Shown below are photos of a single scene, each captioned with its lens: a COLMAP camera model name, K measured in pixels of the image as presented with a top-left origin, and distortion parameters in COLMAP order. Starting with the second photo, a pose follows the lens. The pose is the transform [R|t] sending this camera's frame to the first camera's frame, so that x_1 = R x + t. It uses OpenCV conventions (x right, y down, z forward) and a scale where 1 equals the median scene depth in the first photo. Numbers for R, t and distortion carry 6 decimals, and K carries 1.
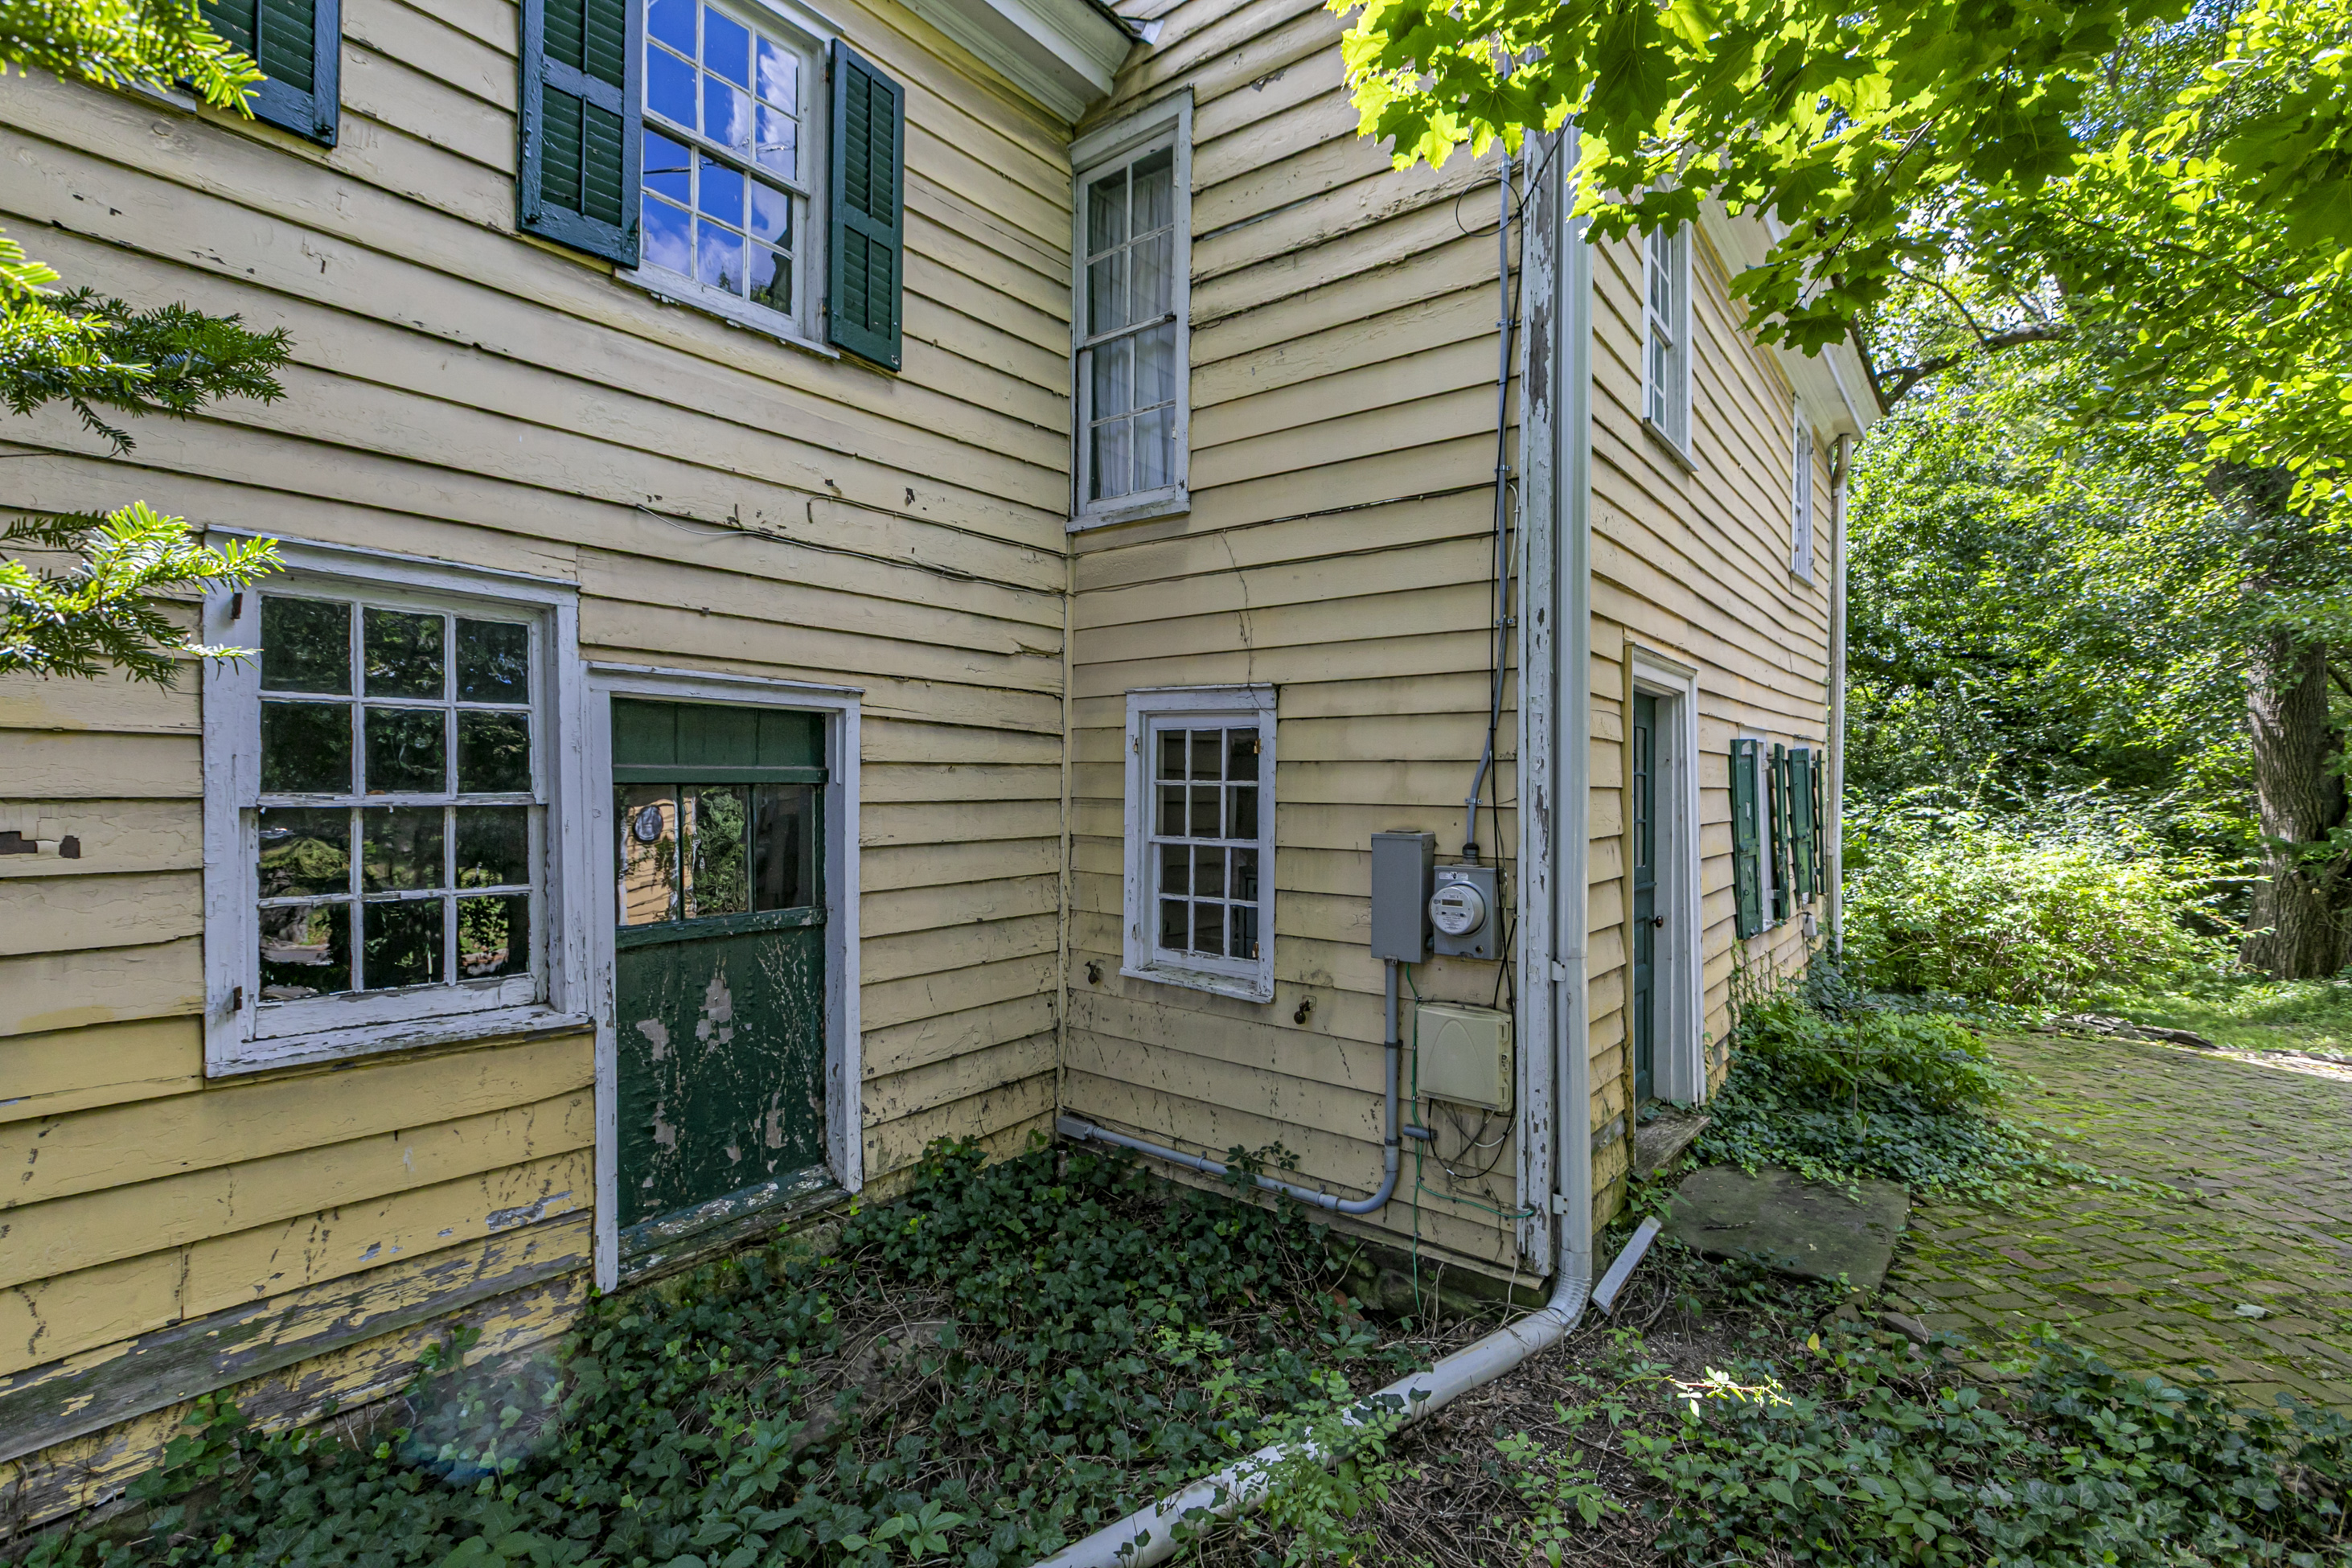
lens RADIAL K [[1115.1, 0, 1174.0], [0, 1115.1, 818.2], [0, 0, 1]] dist [0.002415, -0.001398]
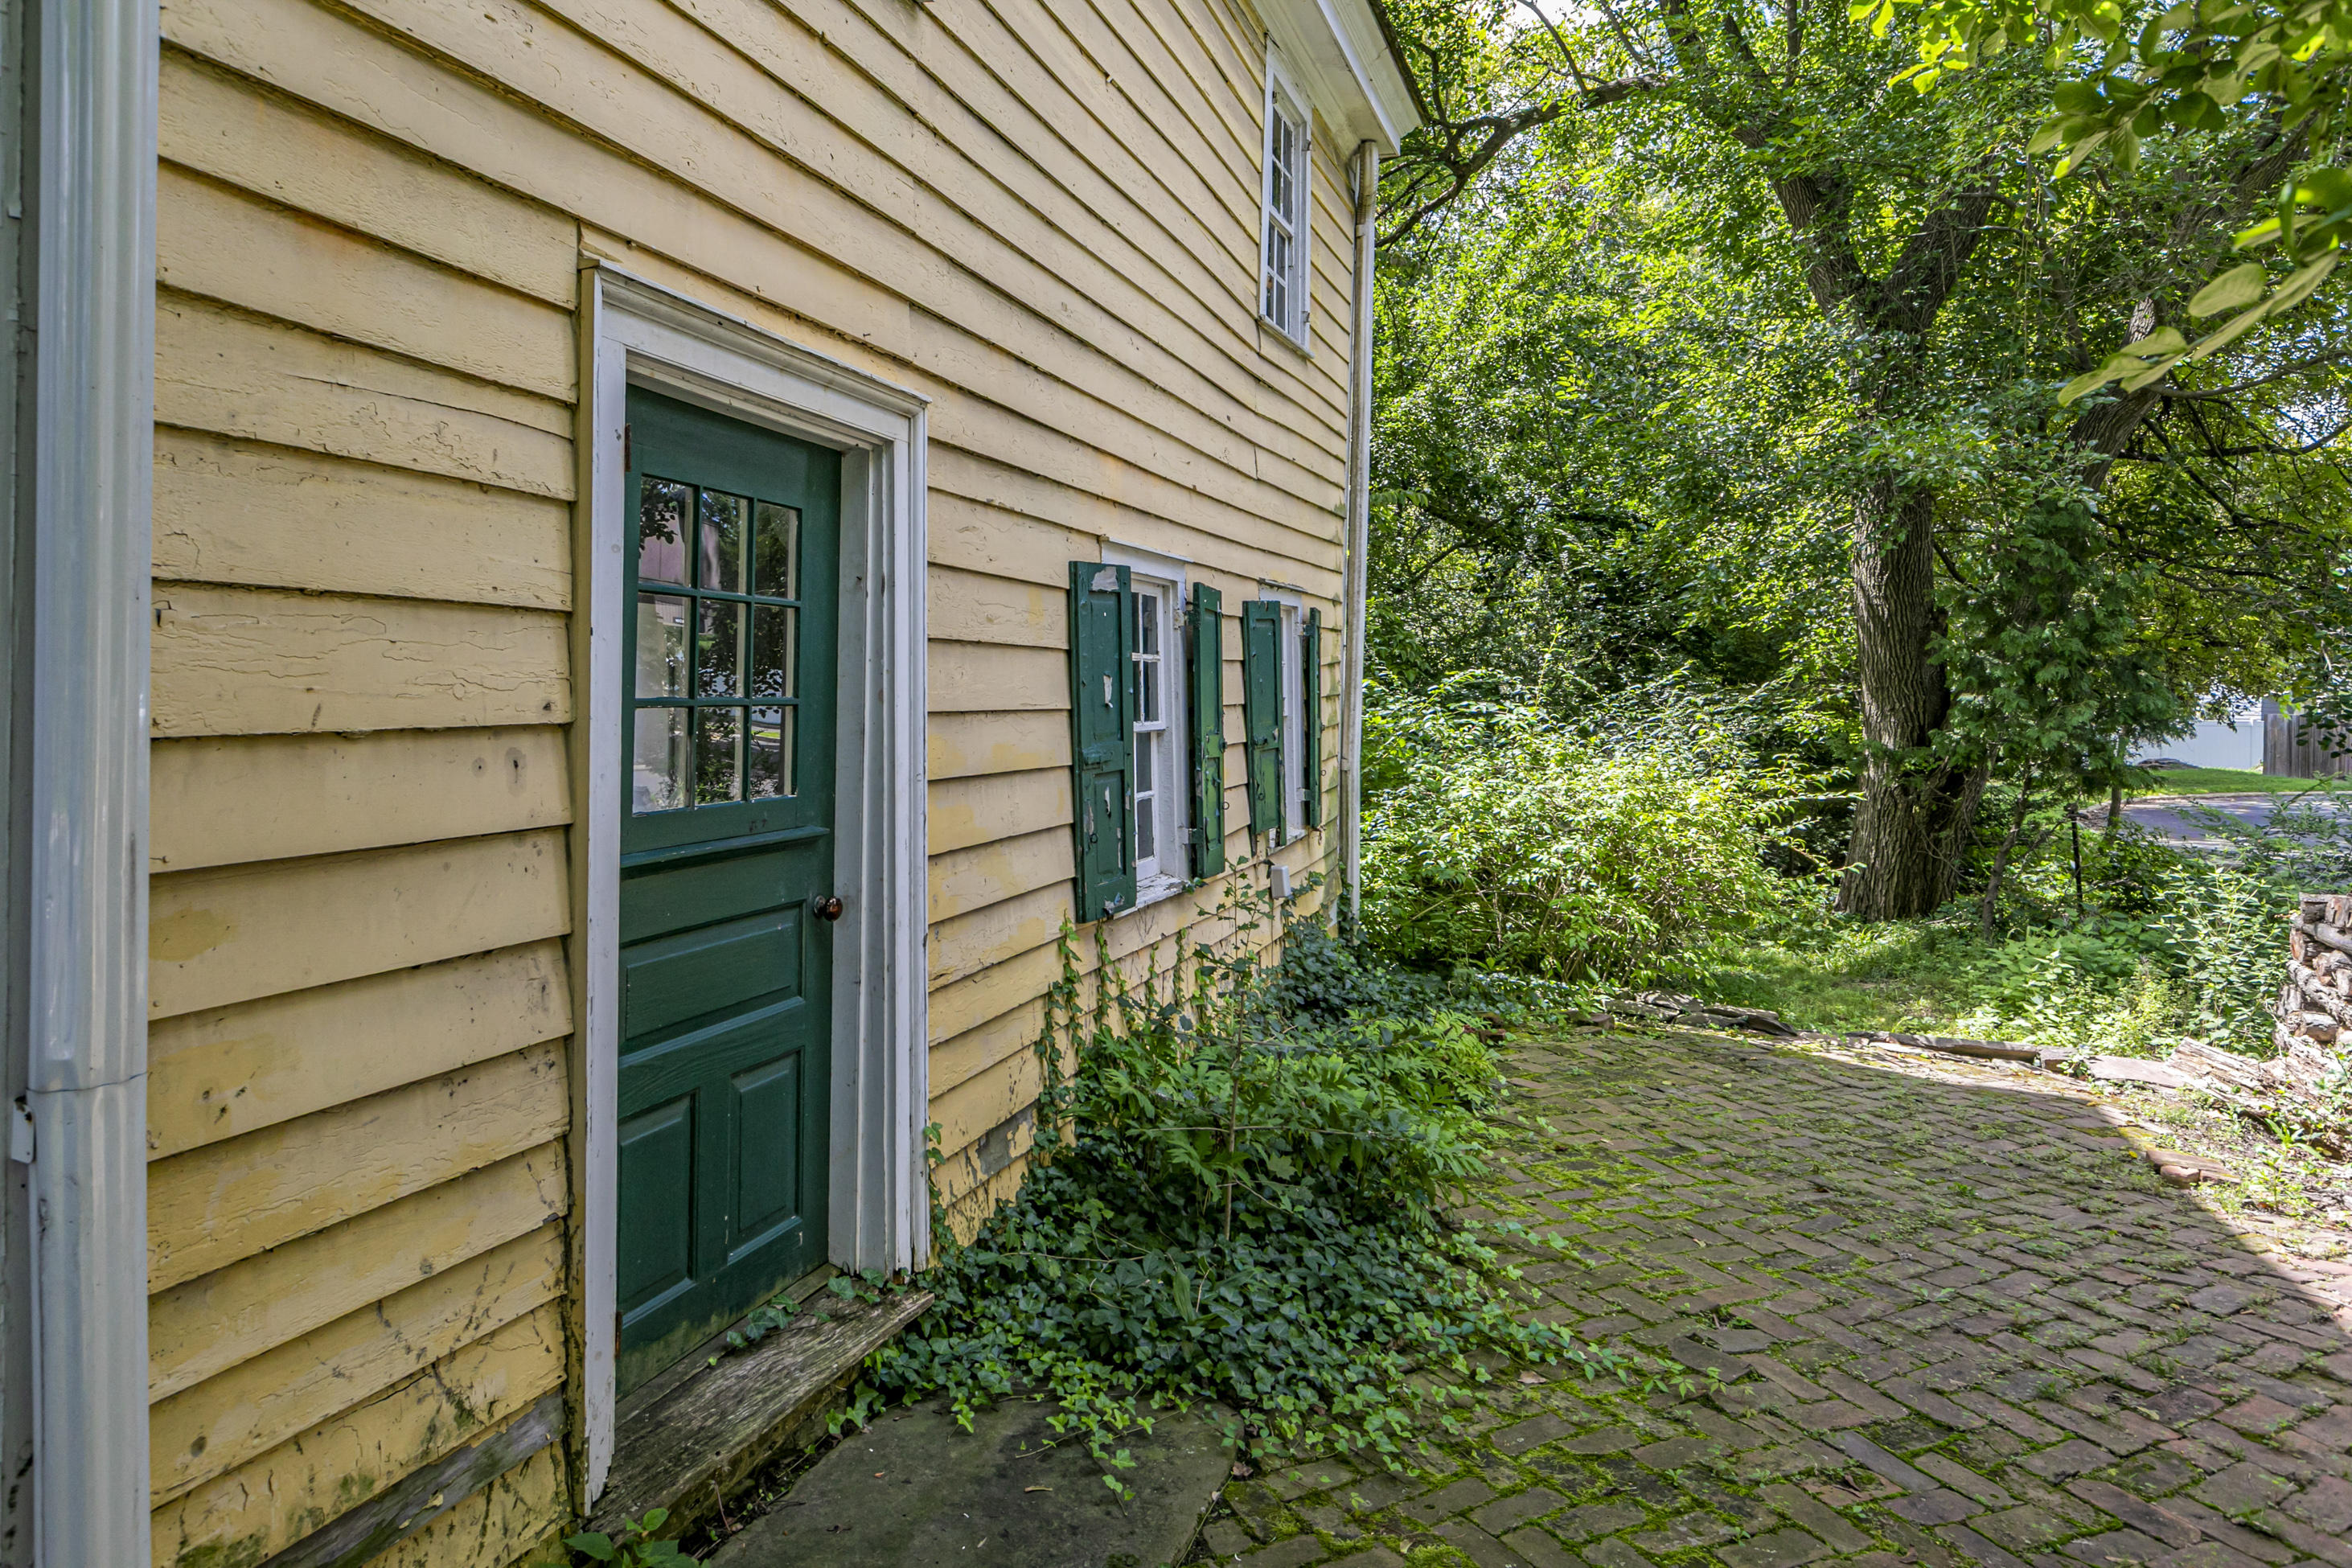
lens RADIAL K [[1420.9, 0, 1176.0], [0, 1420.9, 784.0], [0, 0, 1]] dist [-0.002052, -0.000205]
pose [[0.952238, -0.012374, 0.305106, 0.228924], [0.000804, 0.999277, 0.038017, 0.008849], [-0.305356, -0.035956, 0.951559, 0.213713]]
